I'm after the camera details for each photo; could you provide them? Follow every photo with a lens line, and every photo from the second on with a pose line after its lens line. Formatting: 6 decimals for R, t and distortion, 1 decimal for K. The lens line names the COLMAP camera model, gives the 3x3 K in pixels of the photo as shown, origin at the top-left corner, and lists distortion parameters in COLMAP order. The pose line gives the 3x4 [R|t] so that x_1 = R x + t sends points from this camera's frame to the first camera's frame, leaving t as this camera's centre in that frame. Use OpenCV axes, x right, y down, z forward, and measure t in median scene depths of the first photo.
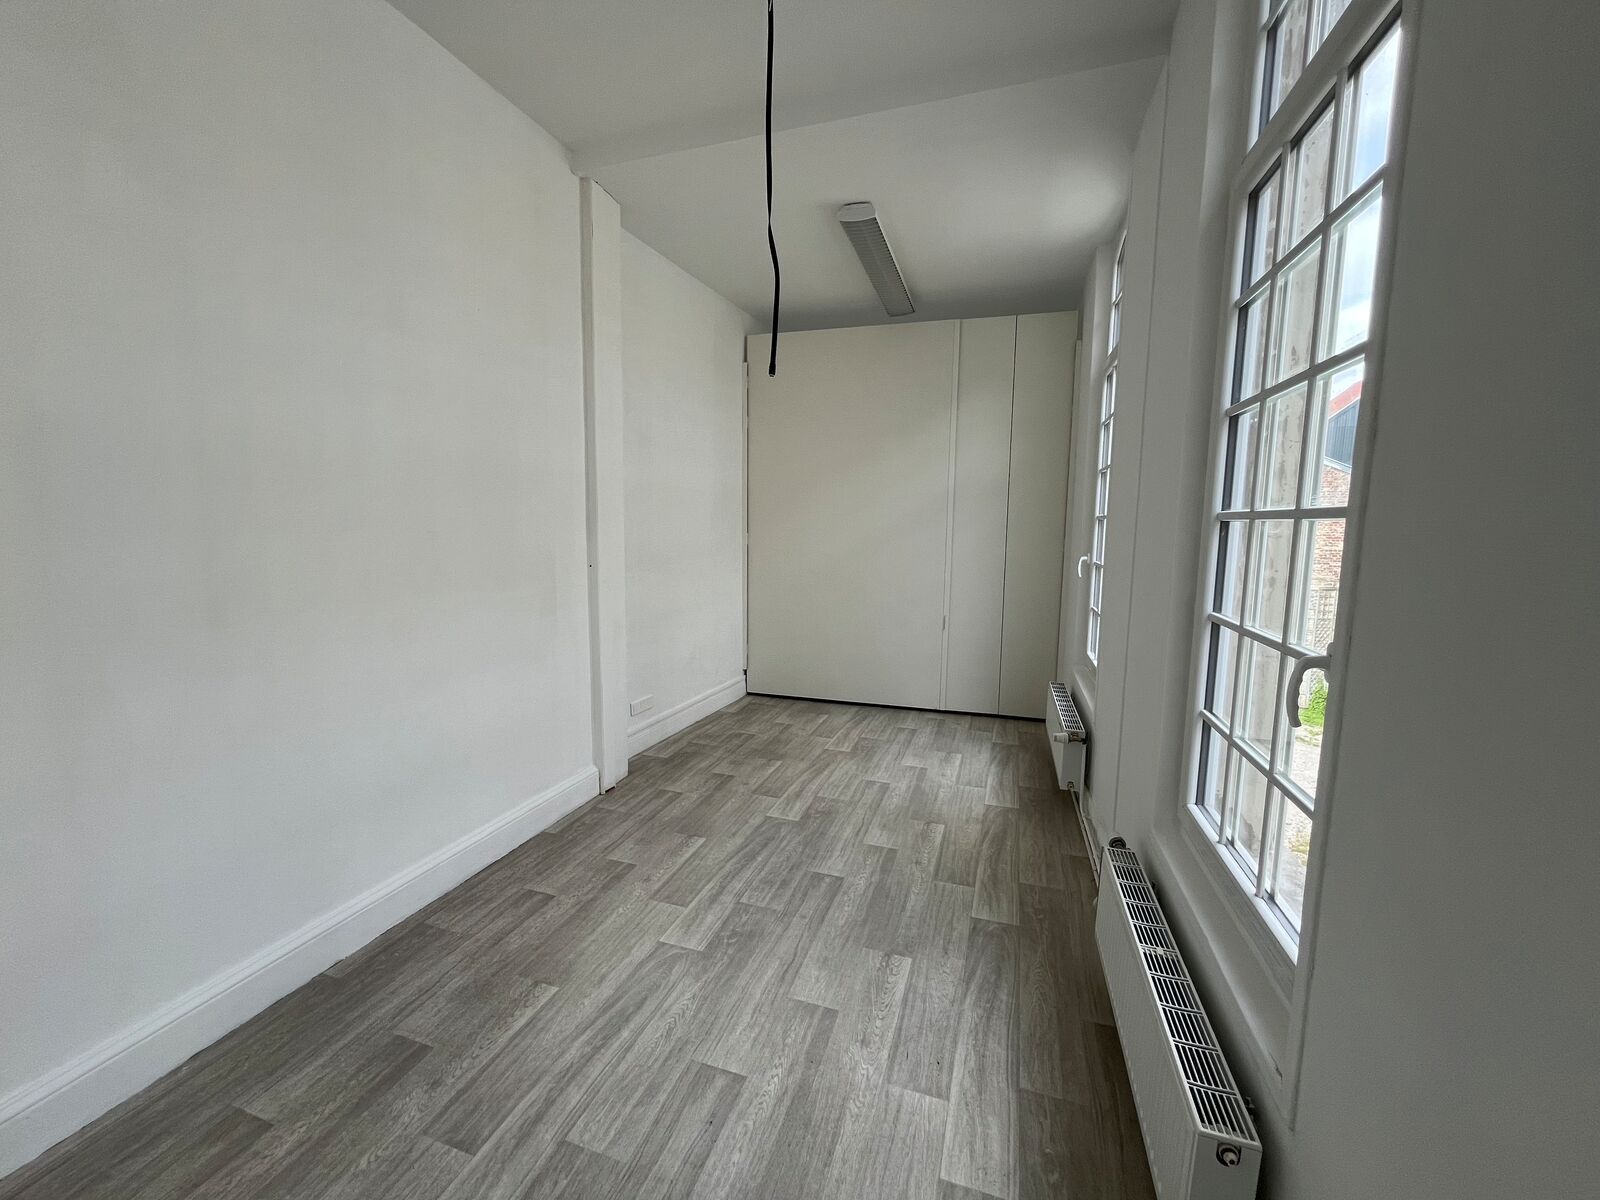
lens RADIAL K [[640.6, 0, 797.2], [0, 640.6, 598.8], [0, 0, 1]] dist [-0.007372, 0.000065]
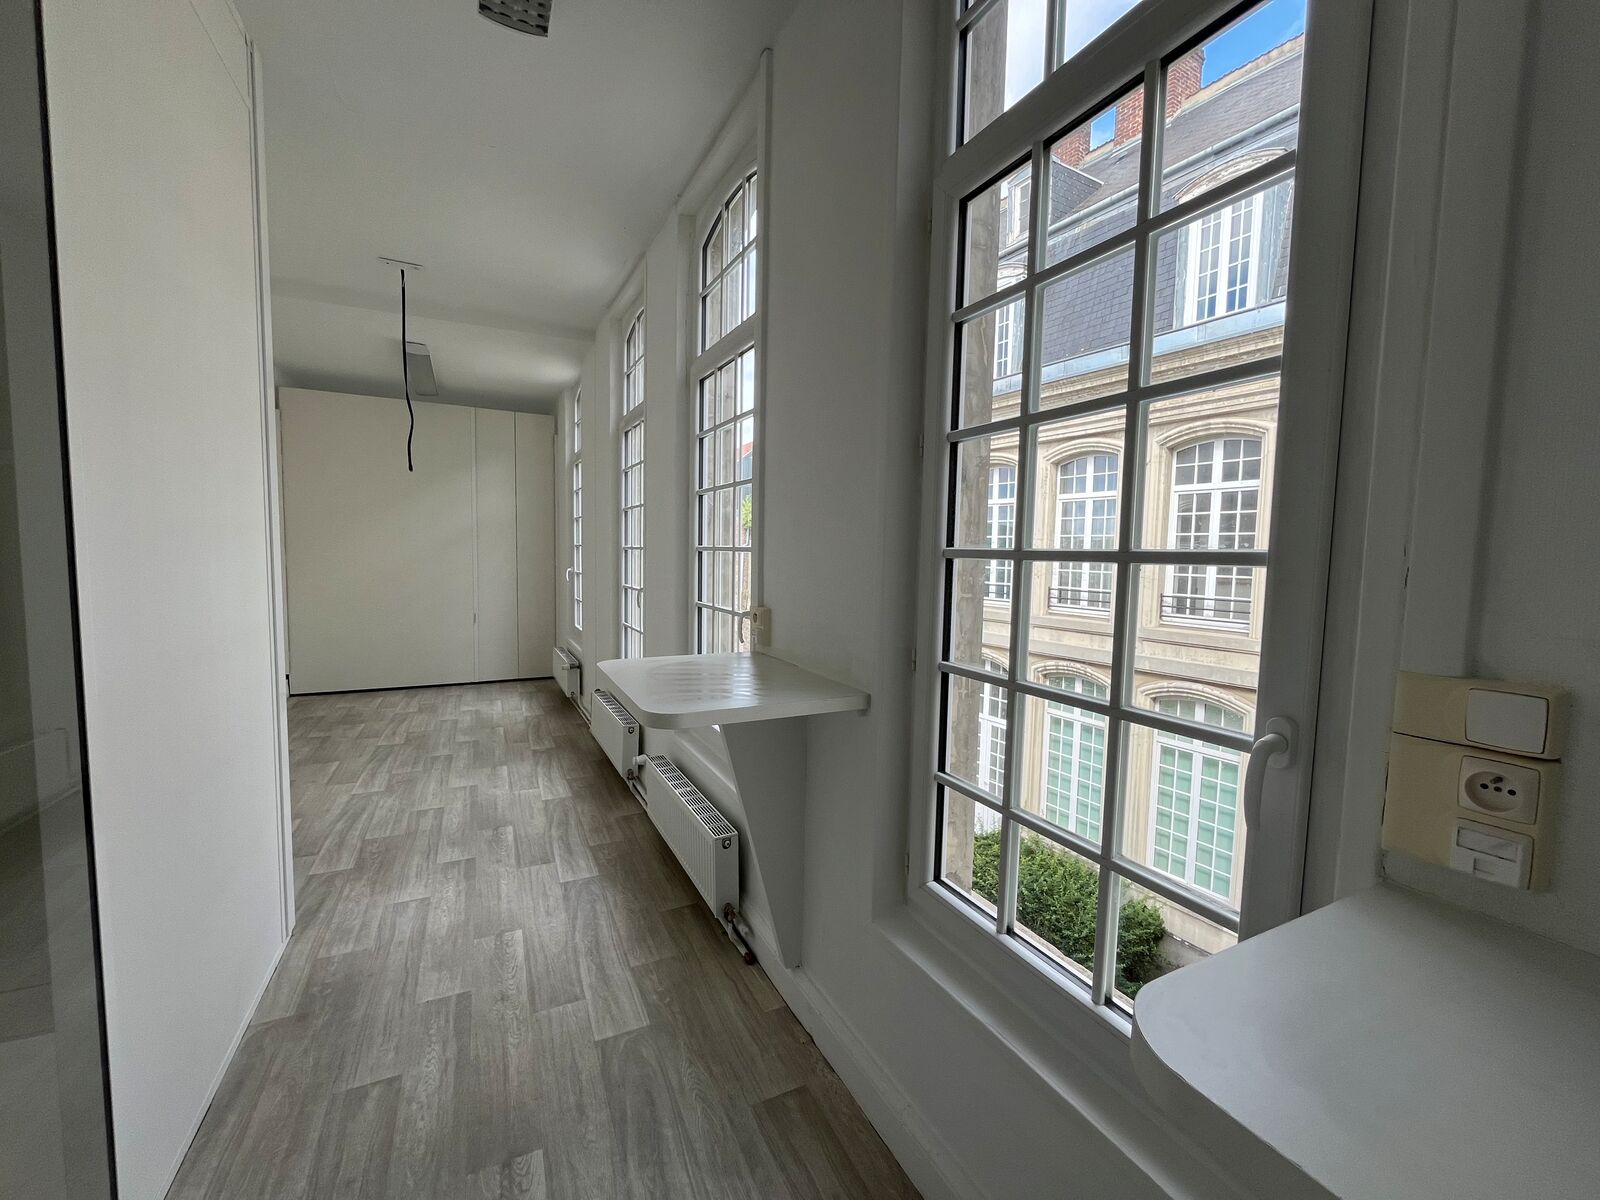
lens RADIAL K [[640.6, 0, 796.2], [0, 640.6, 598.8], [0, 0, 1]] dist [-0.007372, 0.000065]
pose [[0.711229, -0.047396, 0.701361, -0.394061], [0.070066, 0.997536, -0.003641, 0.078022], [-0.699460, 0.051732, 0.712797, -0.775174]]
